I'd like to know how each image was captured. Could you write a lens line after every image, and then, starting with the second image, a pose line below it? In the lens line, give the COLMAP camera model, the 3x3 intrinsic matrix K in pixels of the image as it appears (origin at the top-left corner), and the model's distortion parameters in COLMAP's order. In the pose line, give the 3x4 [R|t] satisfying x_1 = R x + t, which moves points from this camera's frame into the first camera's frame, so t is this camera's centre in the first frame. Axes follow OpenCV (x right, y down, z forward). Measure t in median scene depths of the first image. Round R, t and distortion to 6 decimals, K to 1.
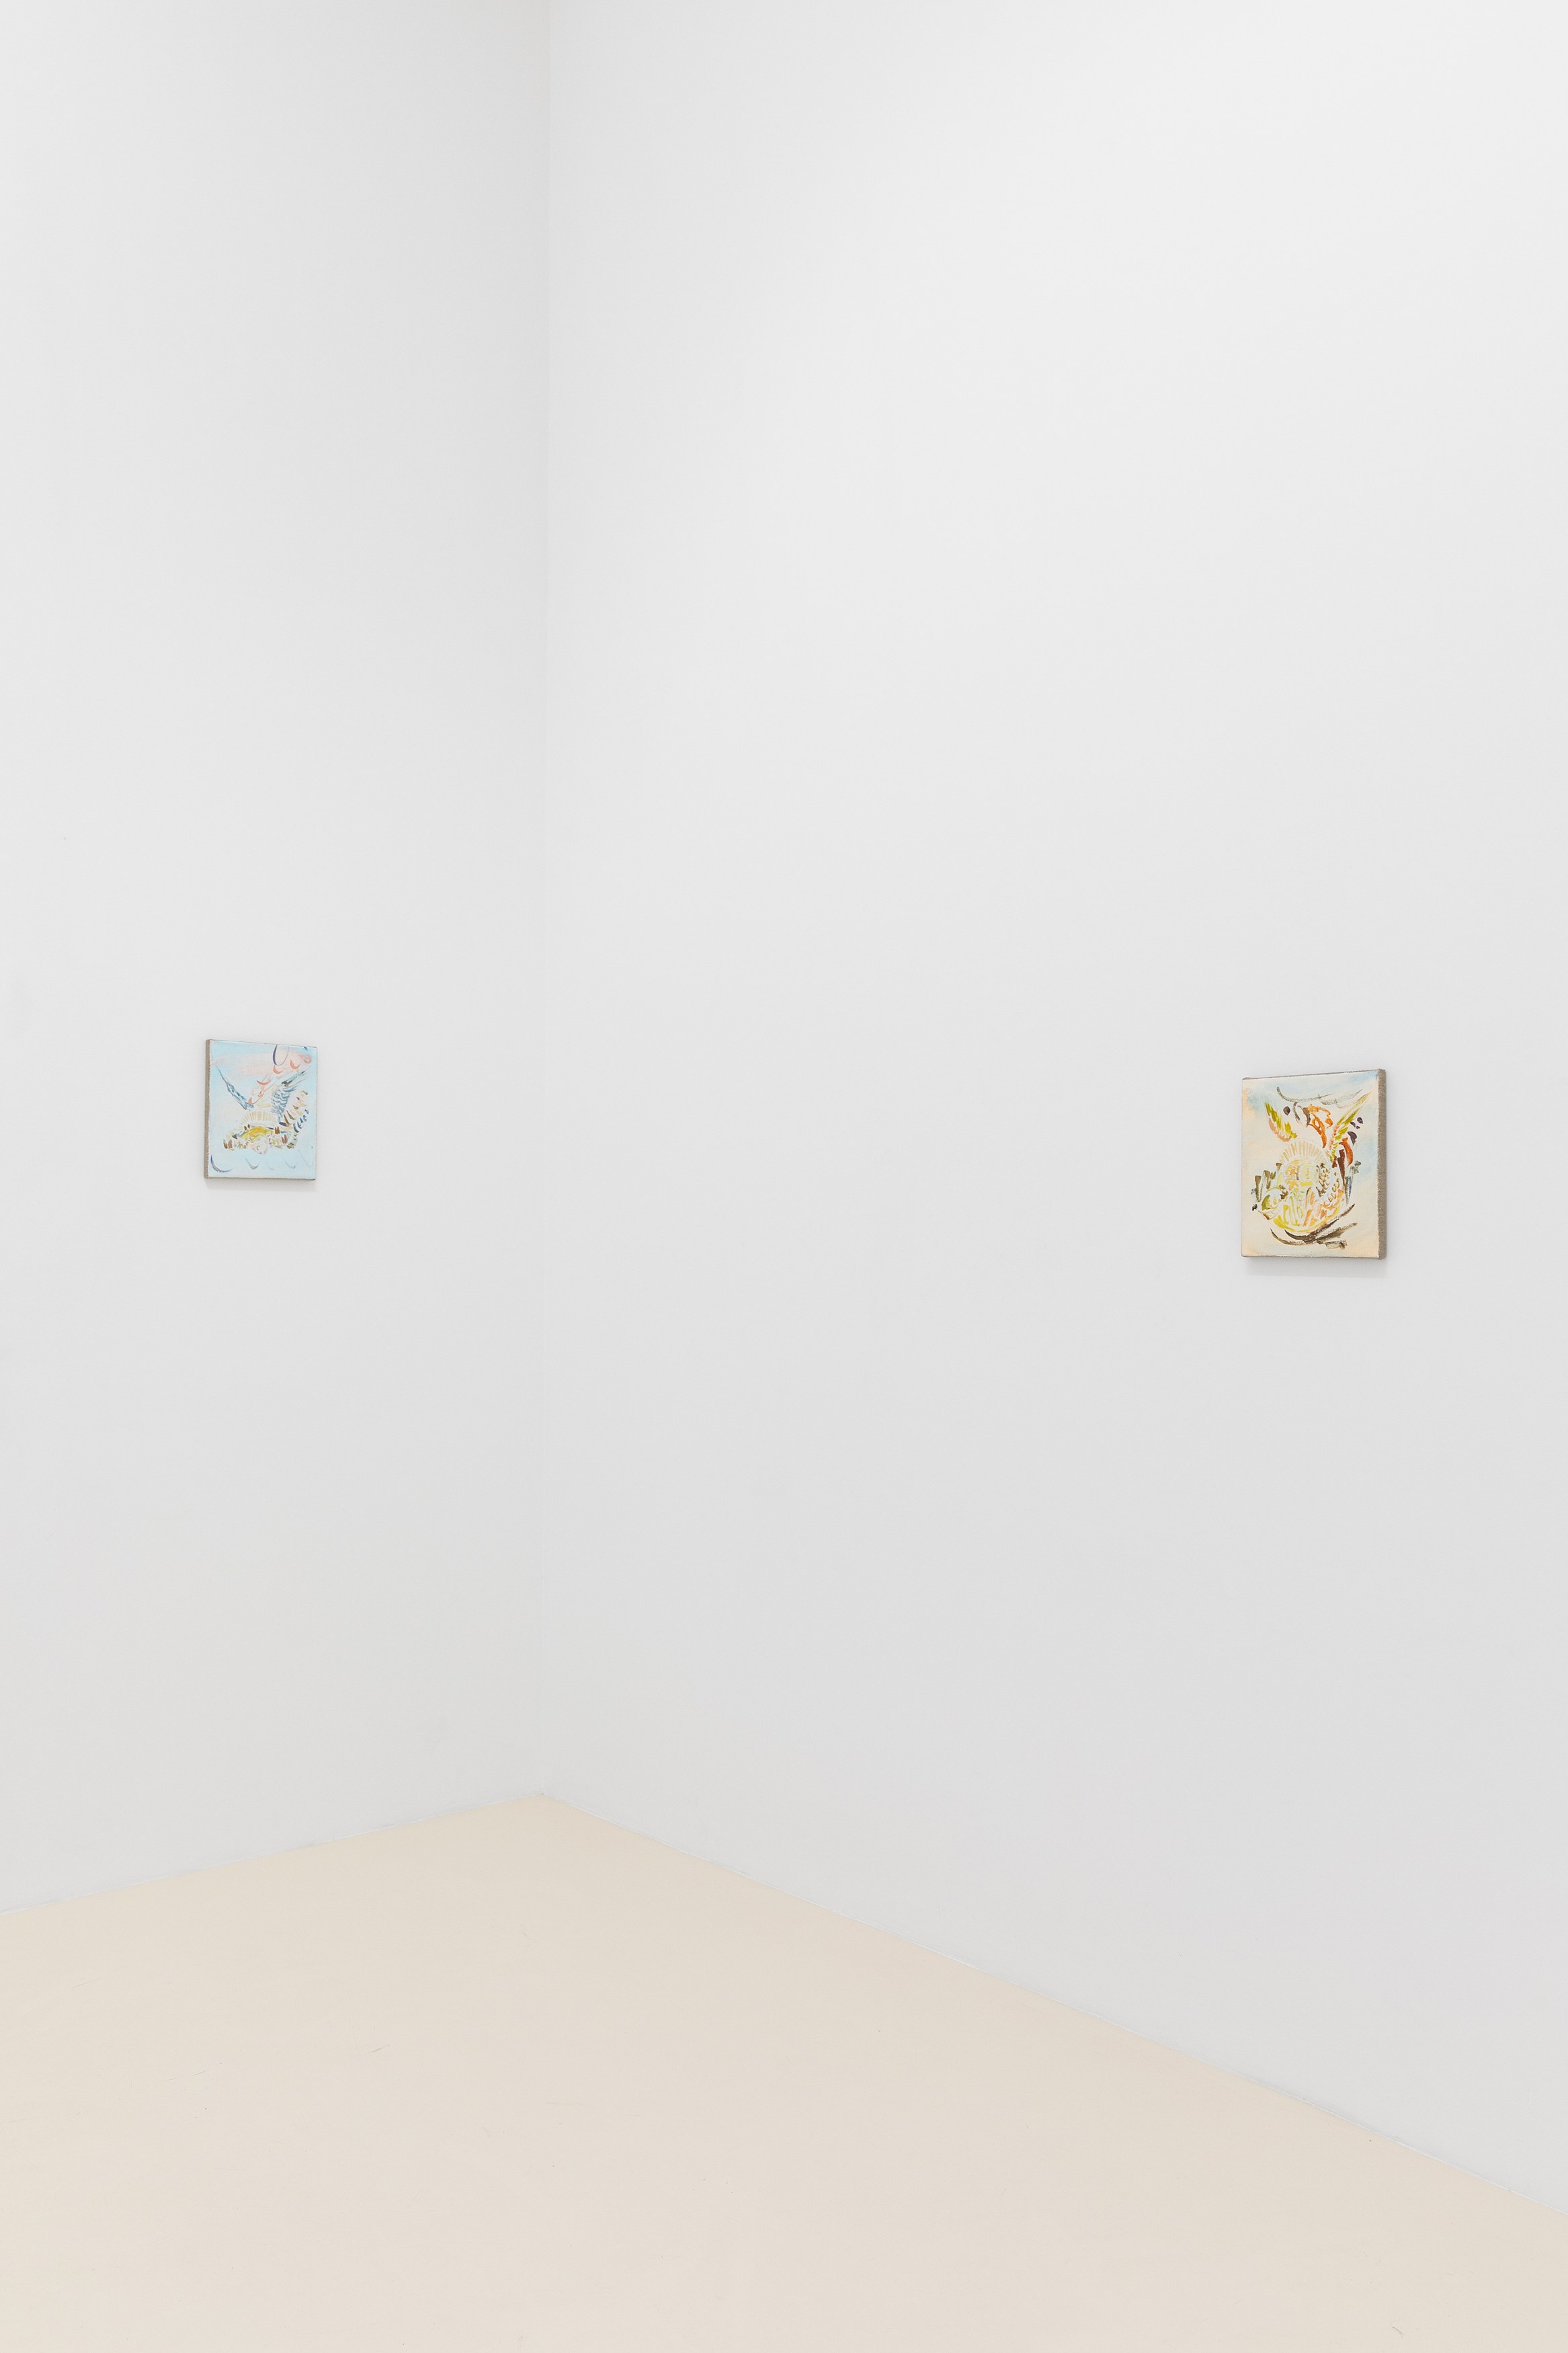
lens RADIAL K [[1880.0, 0, 791.3], [0, 1880.0, 1173.2], [0, 0, 1]] dist [0.000127, -0.000054]
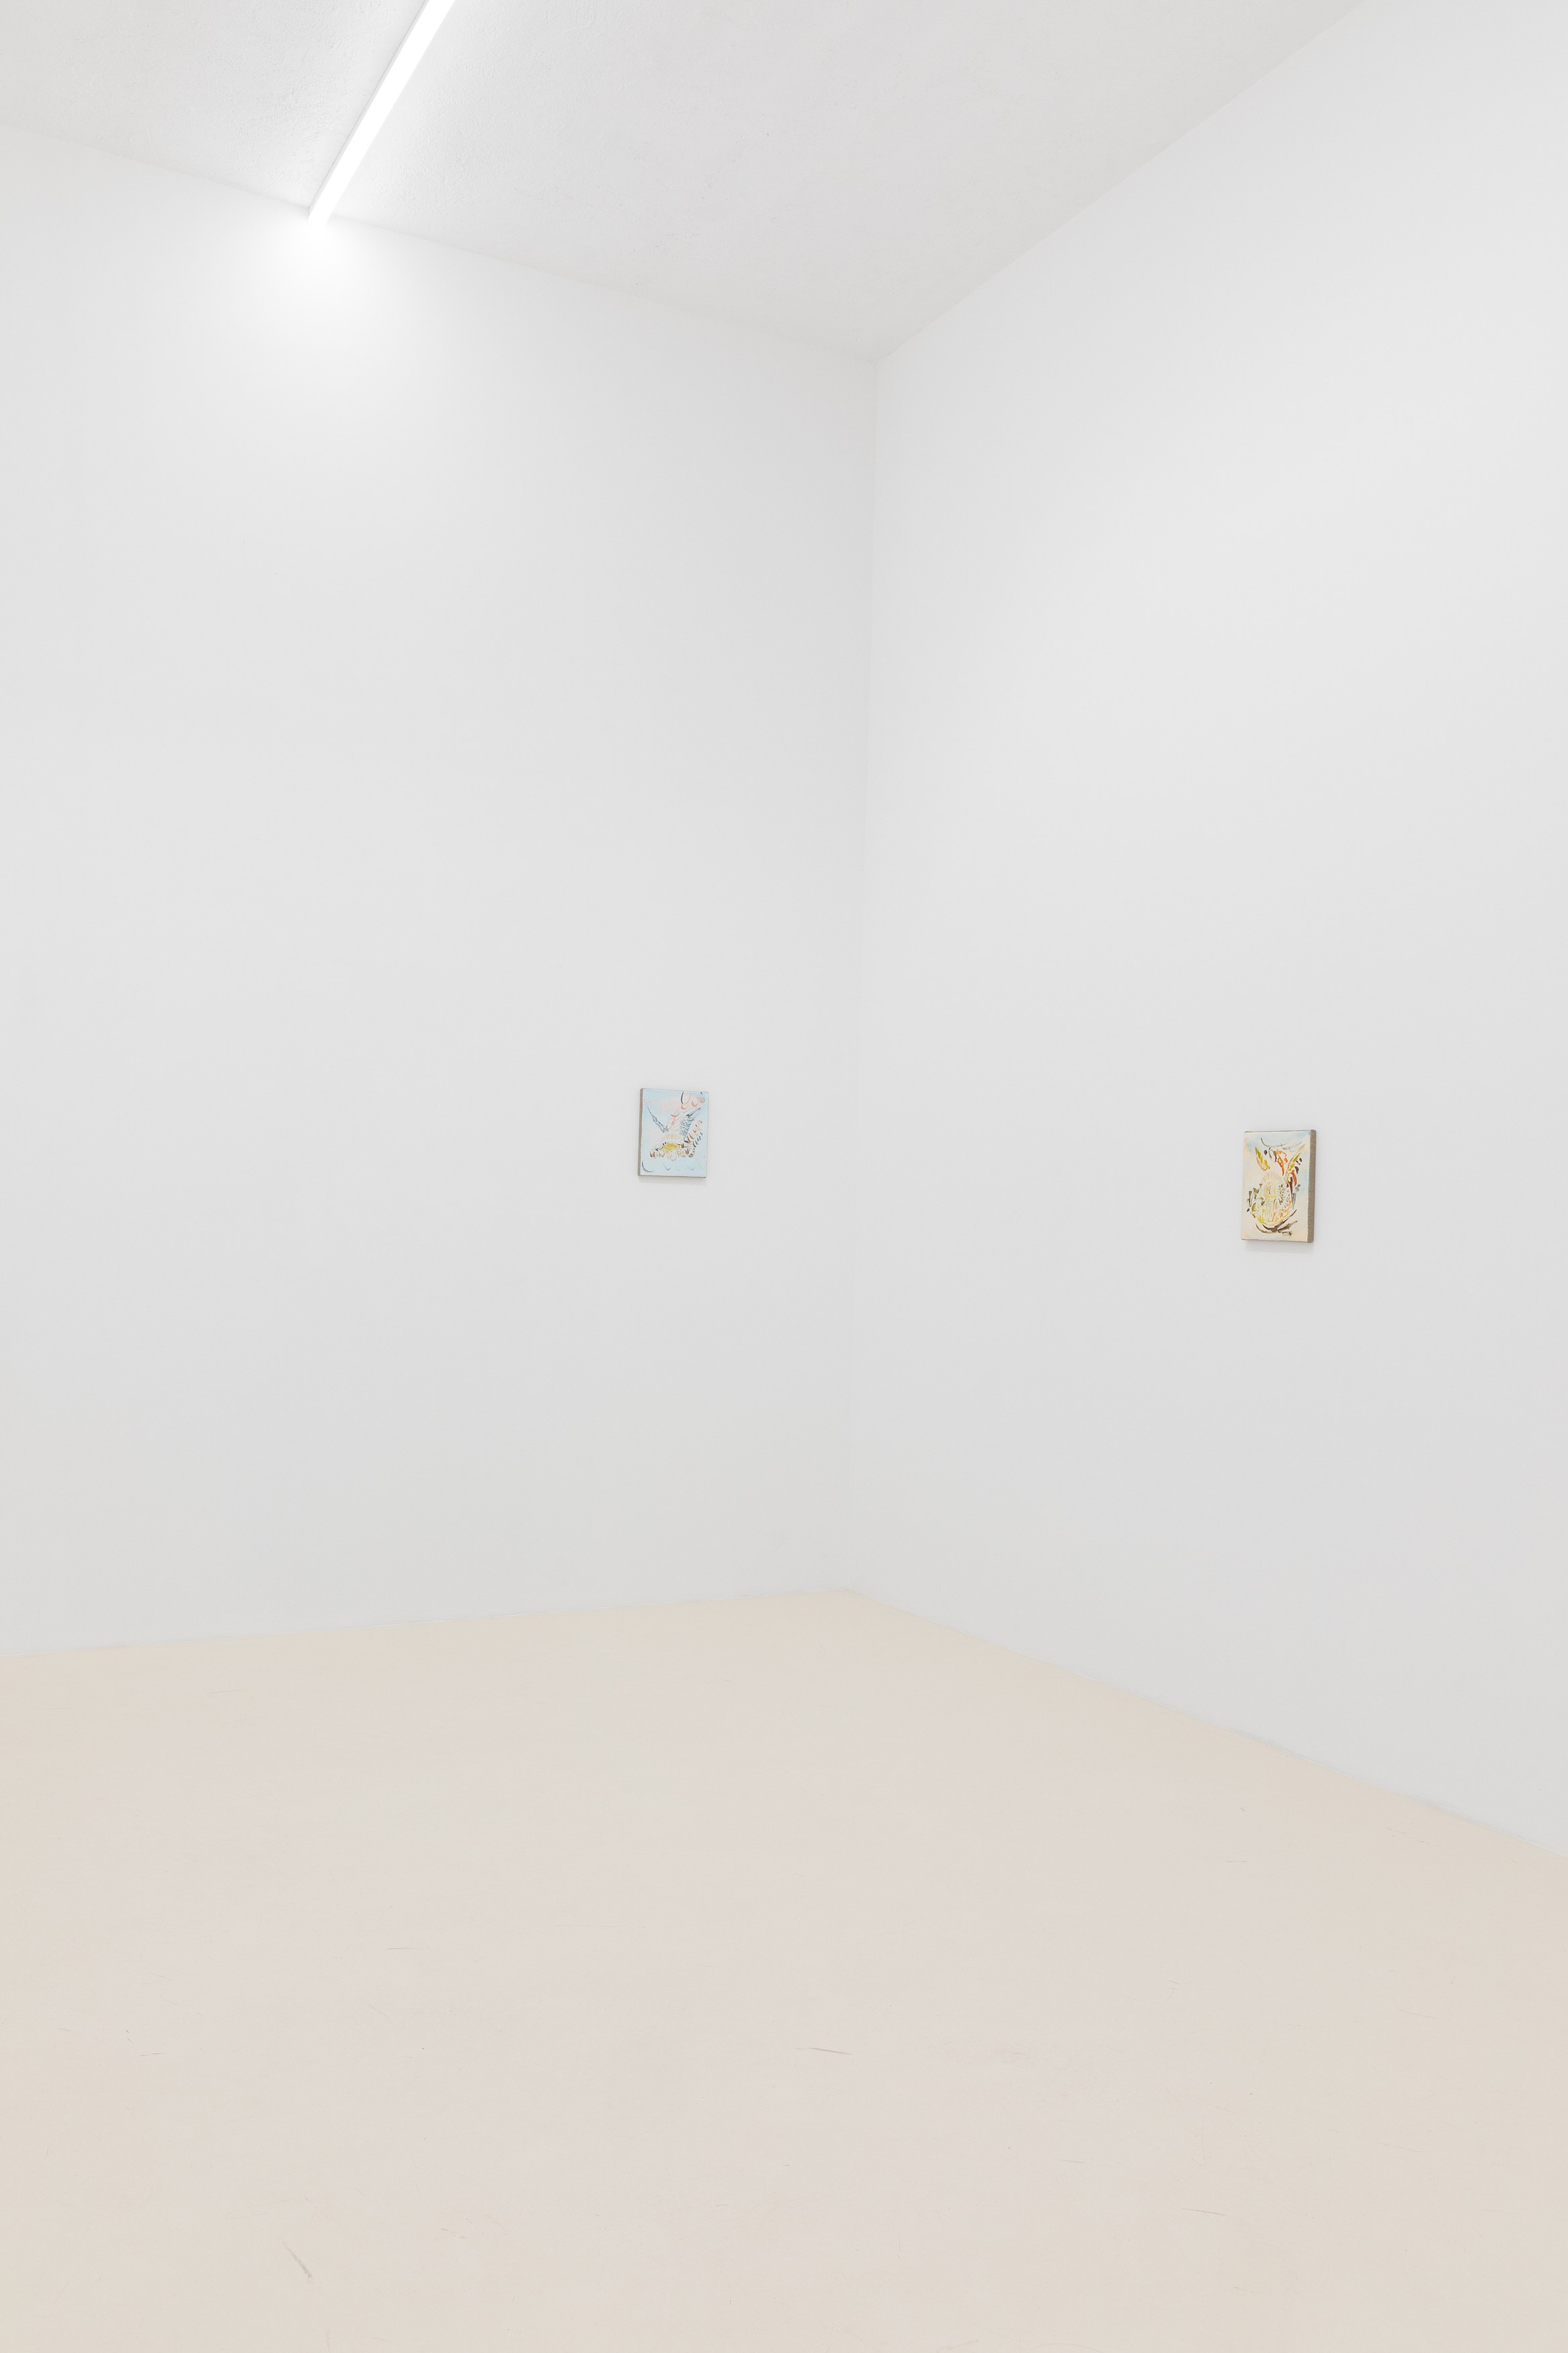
lens RADIAL K [[1989.4, 0, 783.1], [0, 1989.4, 1181.5], [0, 0, 1]] dist [0.001495, 0.000081]
pose [[0.975191, 0.020537, -0.220408, 0.235850], [-0.017610, 0.999729, 0.015235, -0.026792], [0.220661, -0.010976, 0.975289, -0.811478]]
